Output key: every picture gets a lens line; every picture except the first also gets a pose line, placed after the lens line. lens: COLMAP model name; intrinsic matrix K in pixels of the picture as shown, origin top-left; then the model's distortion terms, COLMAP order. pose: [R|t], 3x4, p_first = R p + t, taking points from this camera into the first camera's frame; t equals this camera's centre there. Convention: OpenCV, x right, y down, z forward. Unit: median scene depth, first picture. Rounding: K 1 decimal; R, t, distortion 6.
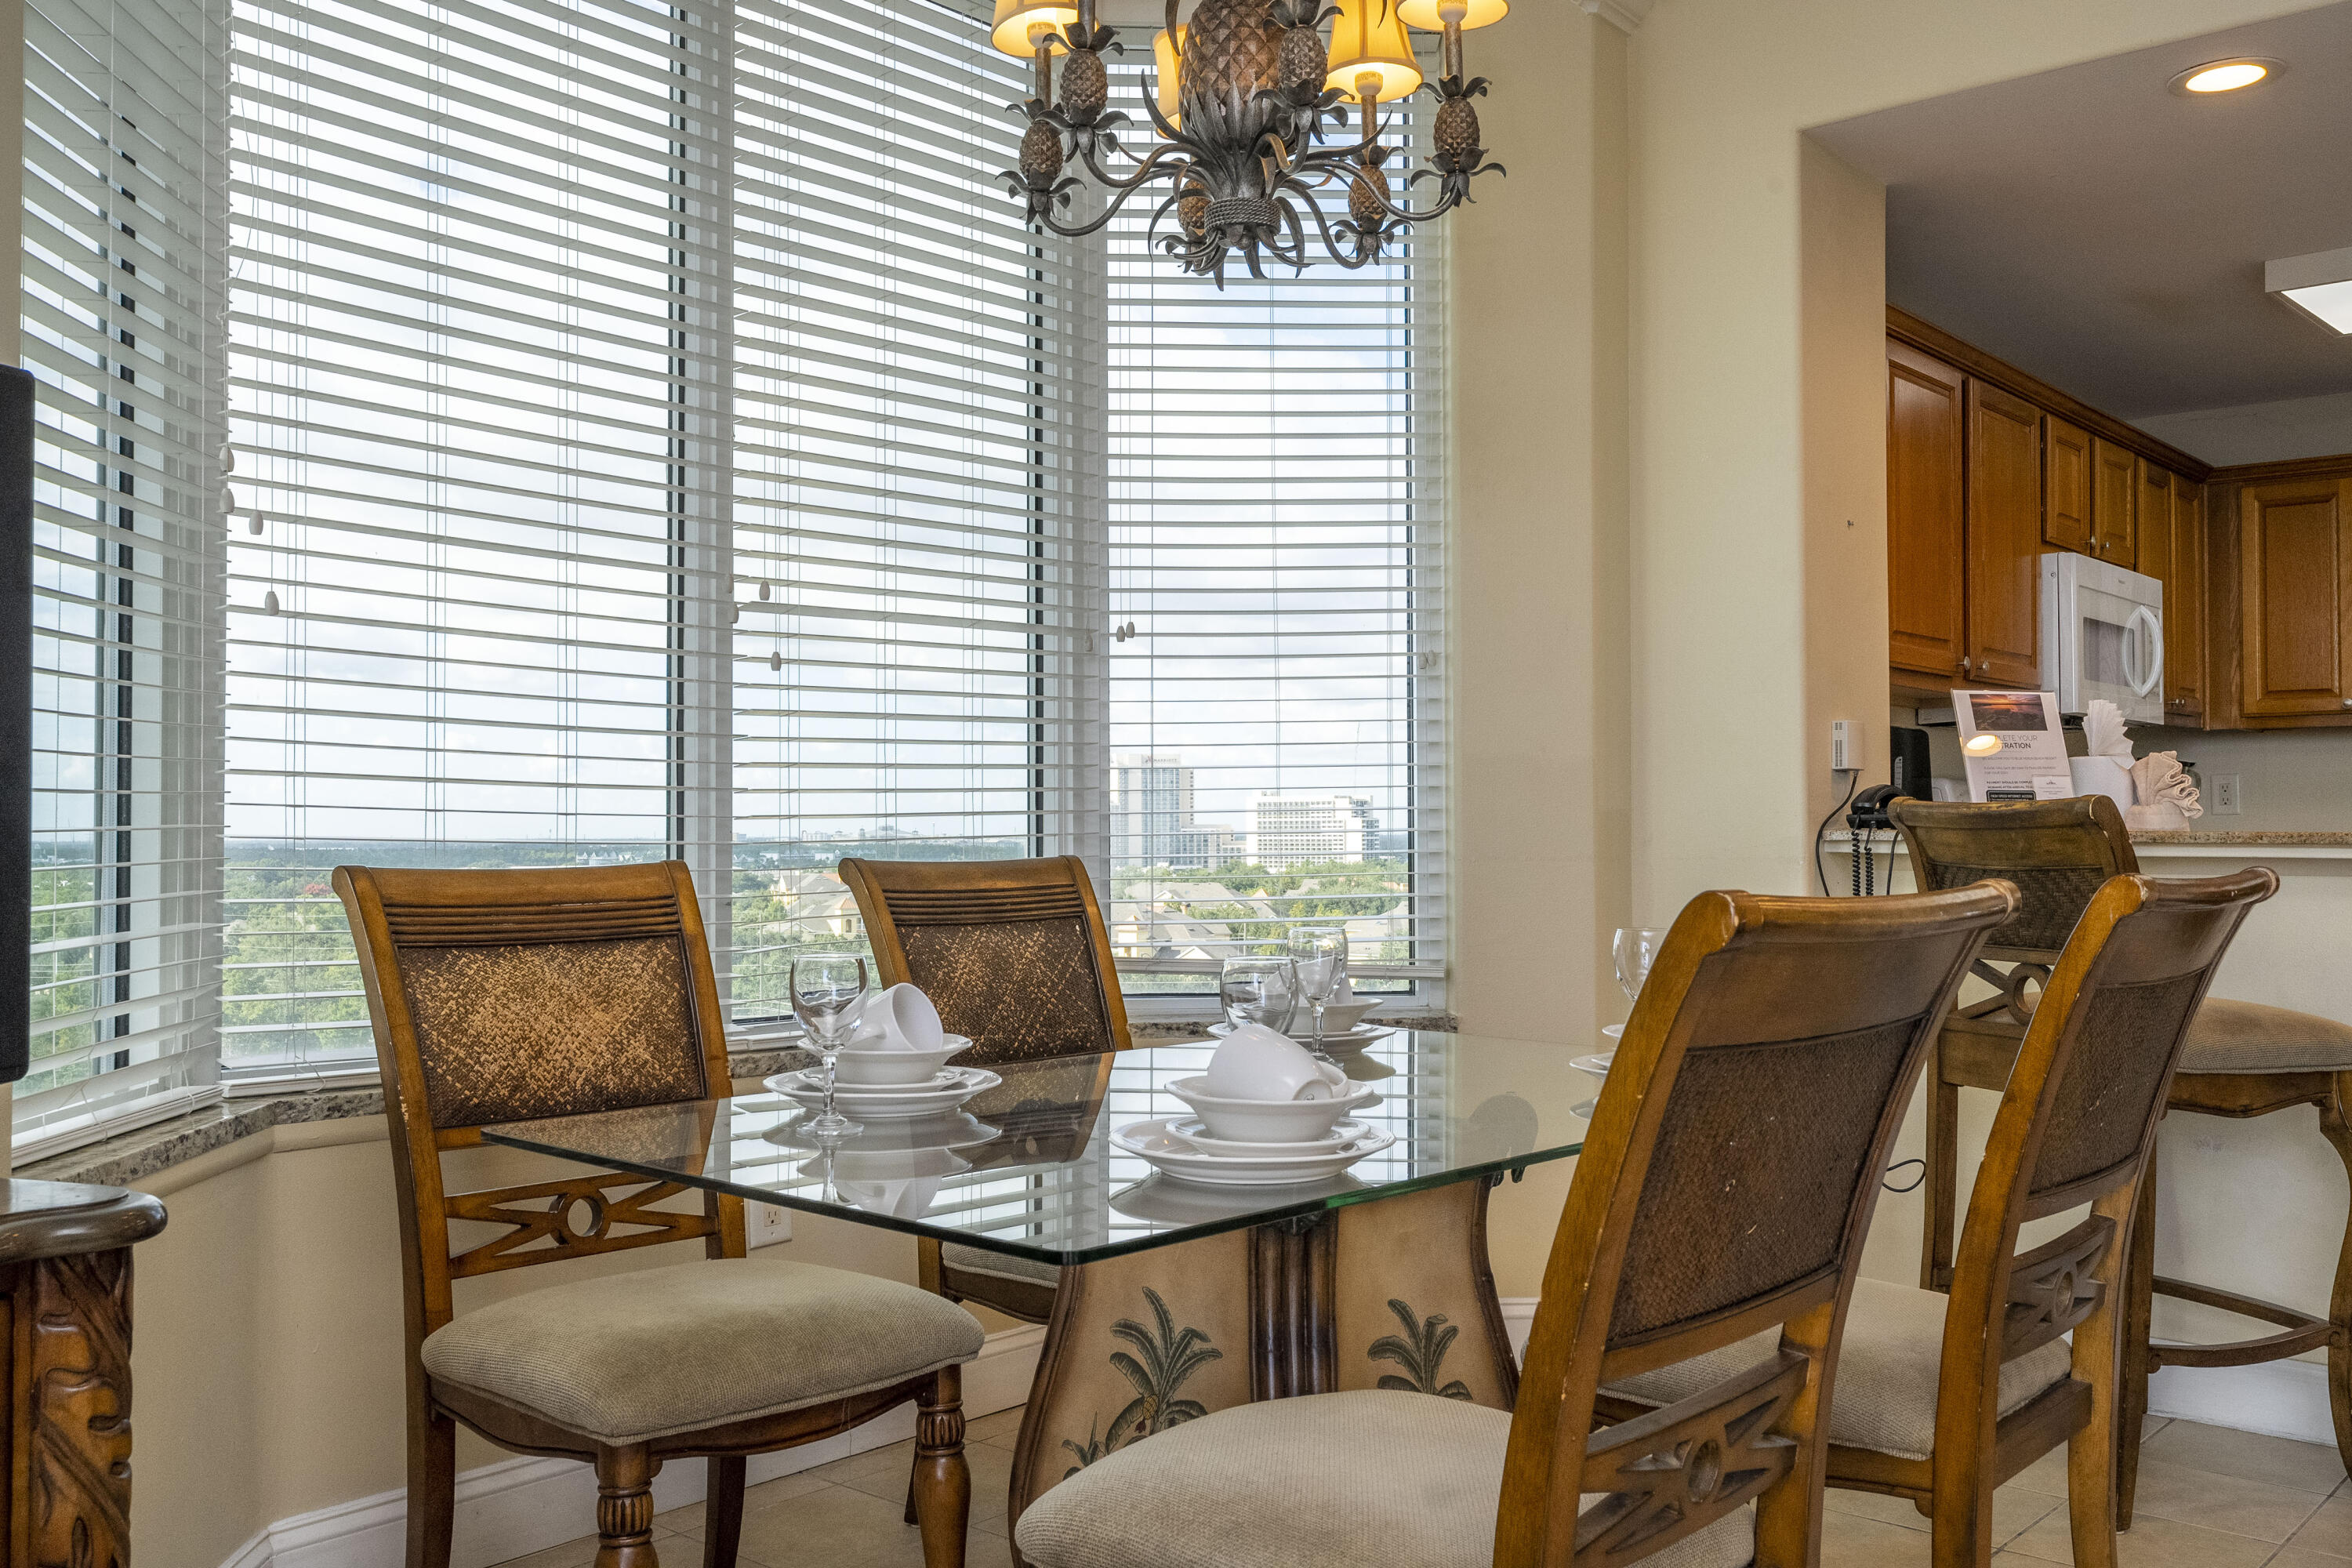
lens RADIAL K [[2060.3, 0, 1176.0], [0, 2060.3, 784.0], [0, 0, 1]] dist [-0.003778, 0.001019]
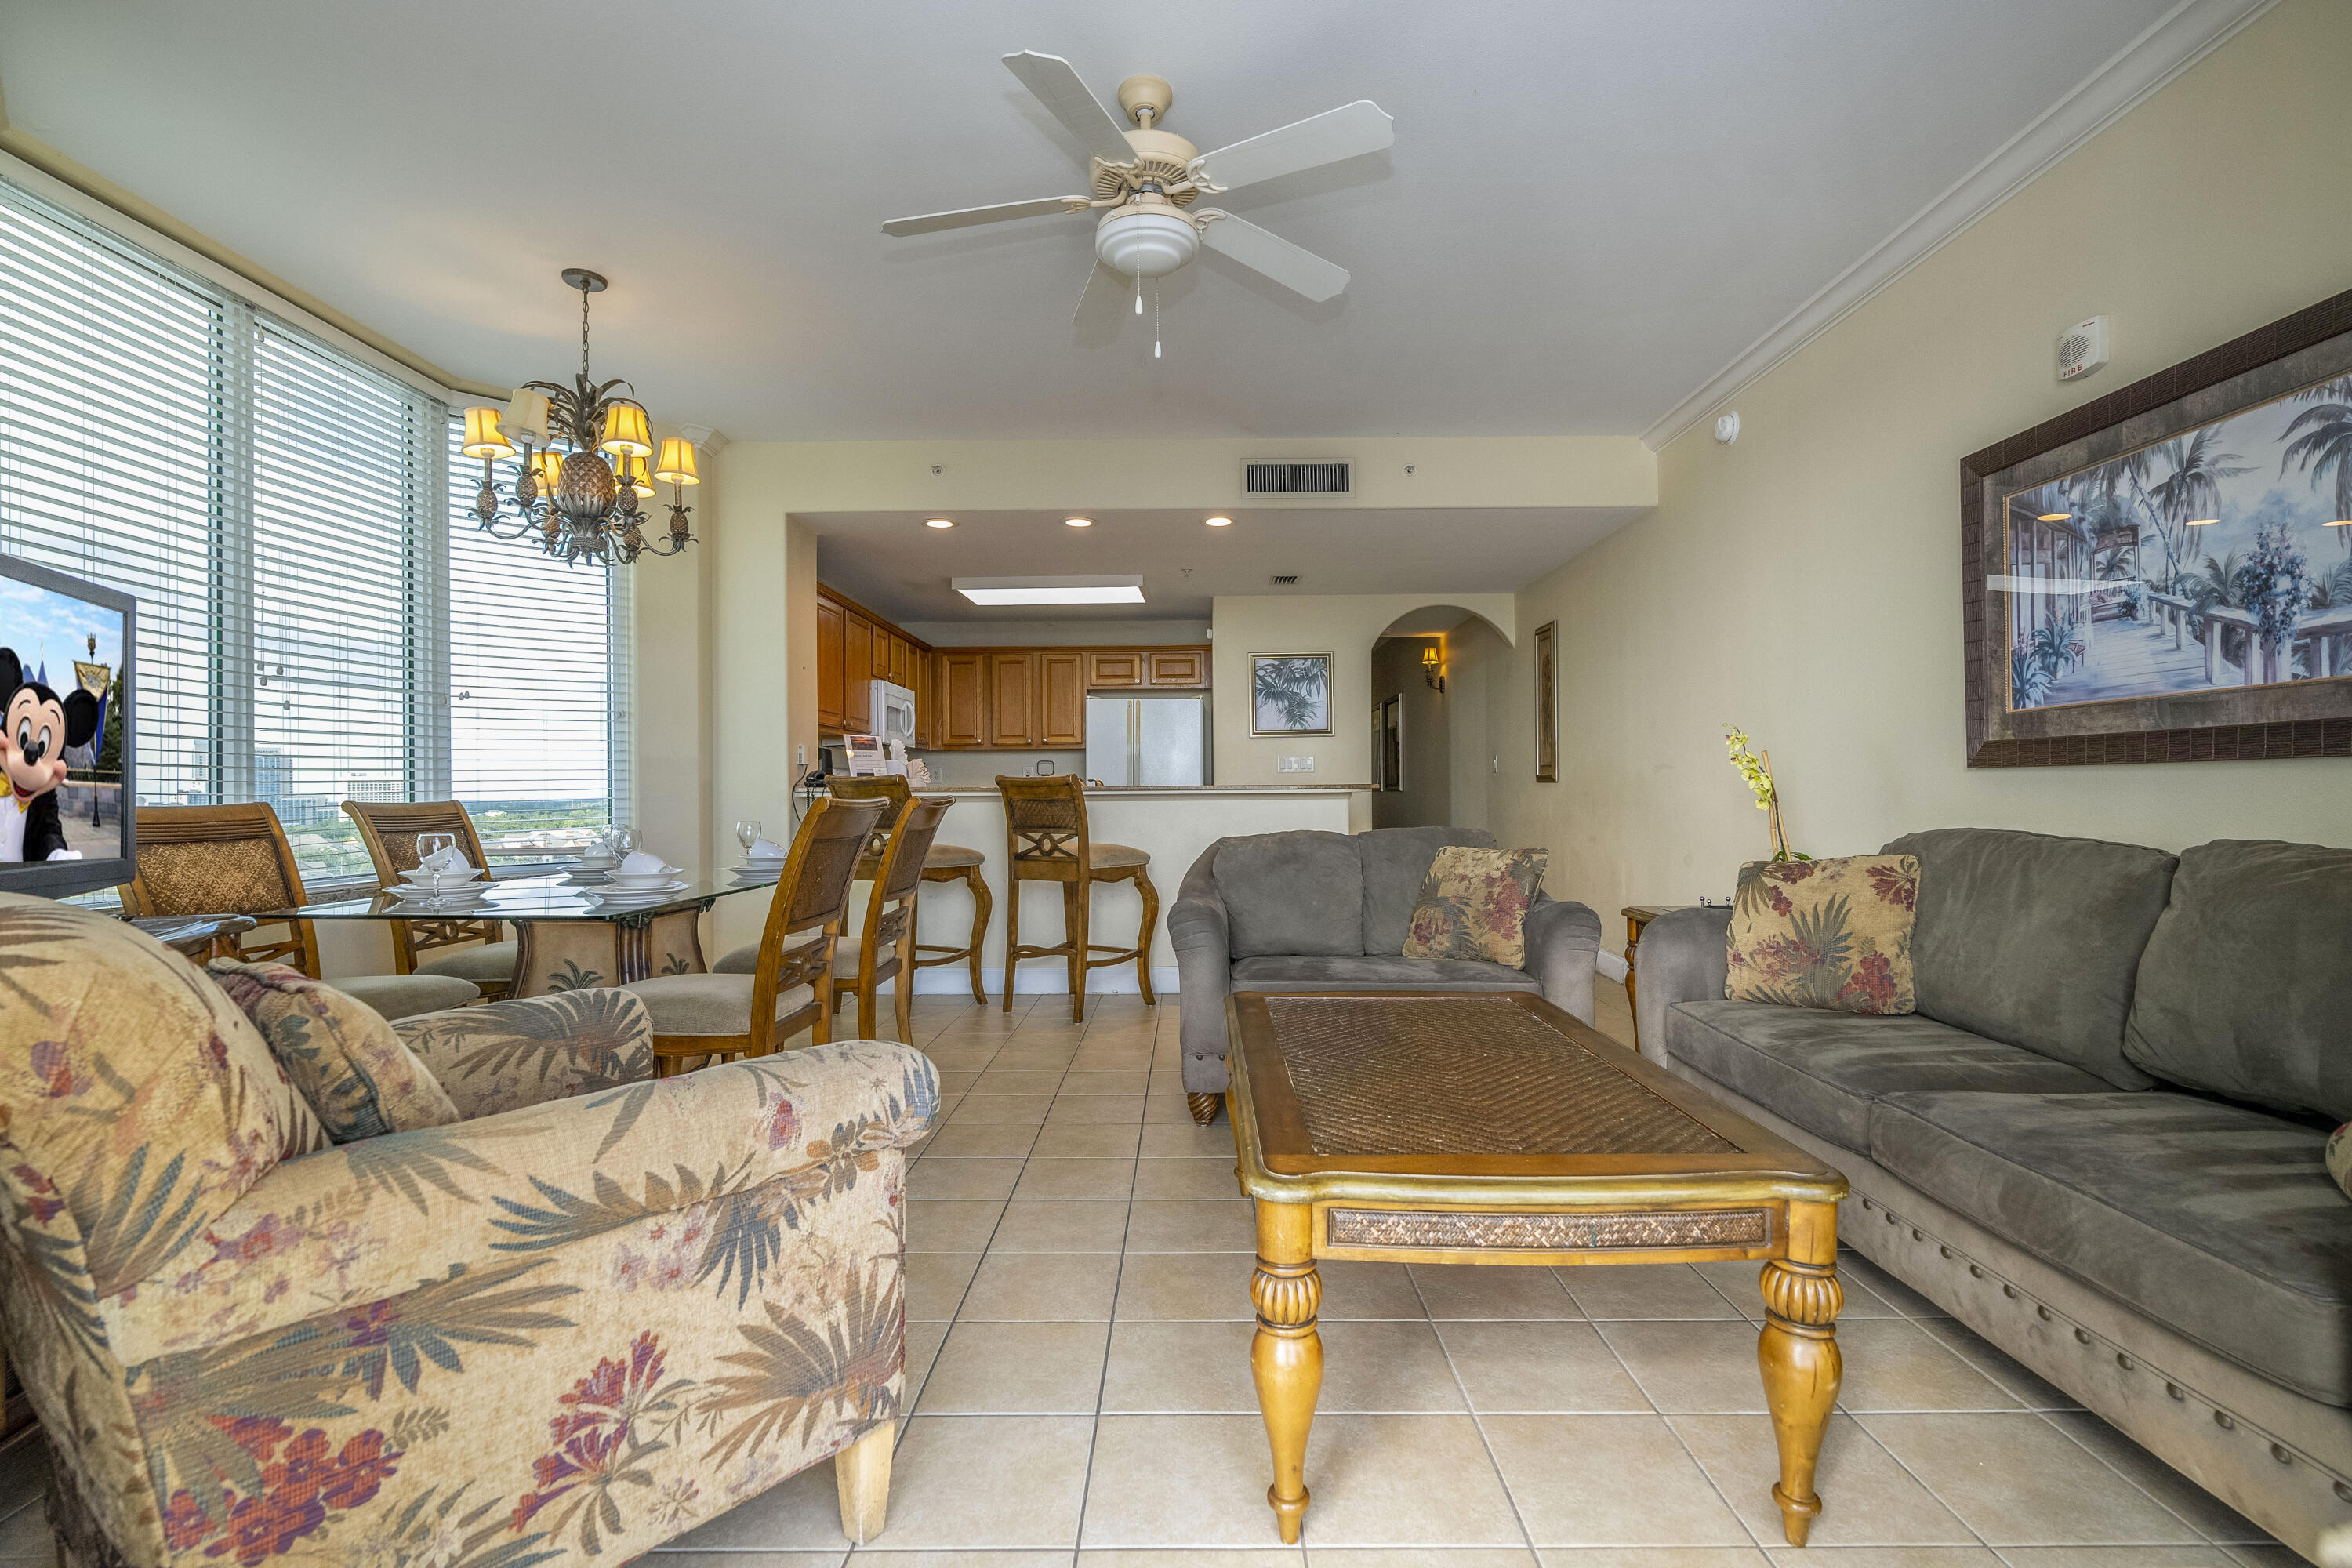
lens RADIAL K [[1062.2, 0, 1189.0], [0, 1062.2, 784.5], [0, 0, 1]] dist [-0.001855, 0.002022]
pose [[0.758751, -0.001818, 0.651378, -0.173141], [-0.005972, 0.999935, 0.009746, 0.002584], [-0.651353, -0.011285, 0.758691, -0.320288]]
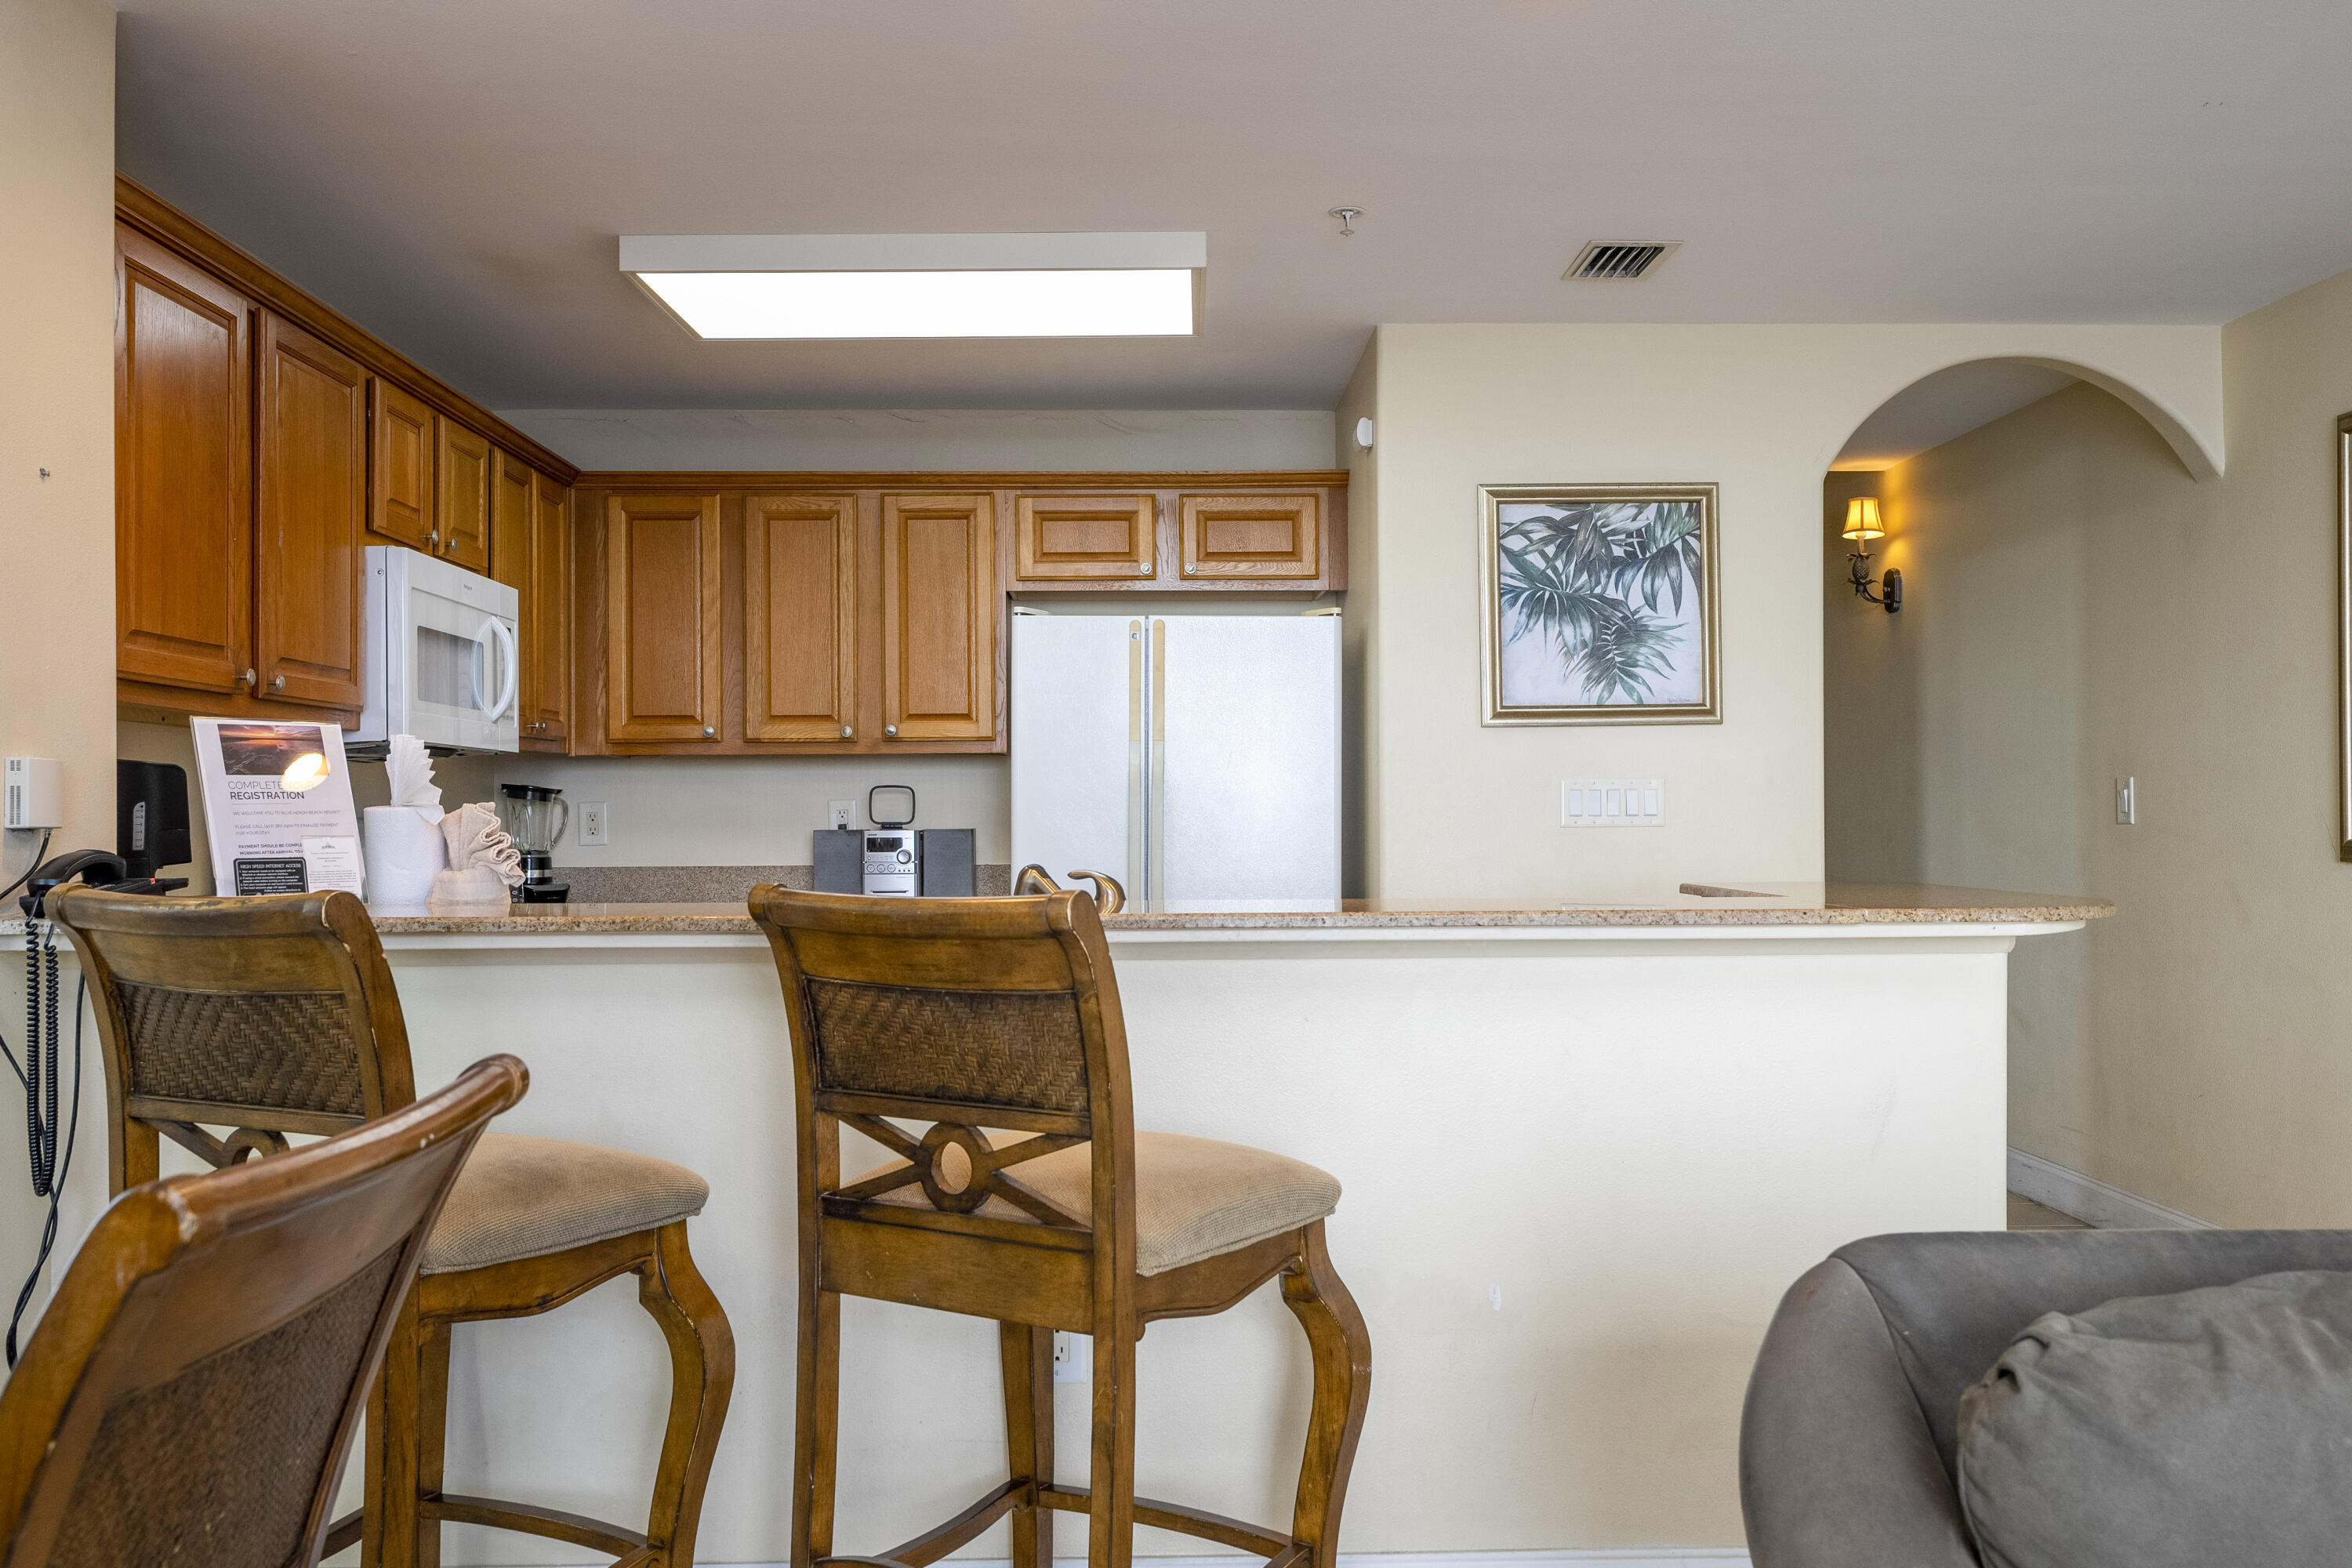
lens RADIAL K [[1989.5, 0, 1189.3], [0, 1989.5, 792.6], [0, 0, 1]] dist [0.003909, 0.007531]
pose [[0.737158, 0.003276, 0.675713, 0.160301], [-0.008728, 0.999951, 0.004674, -0.025404], [-0.675664, -0.009343, 0.737150, 0.244554]]
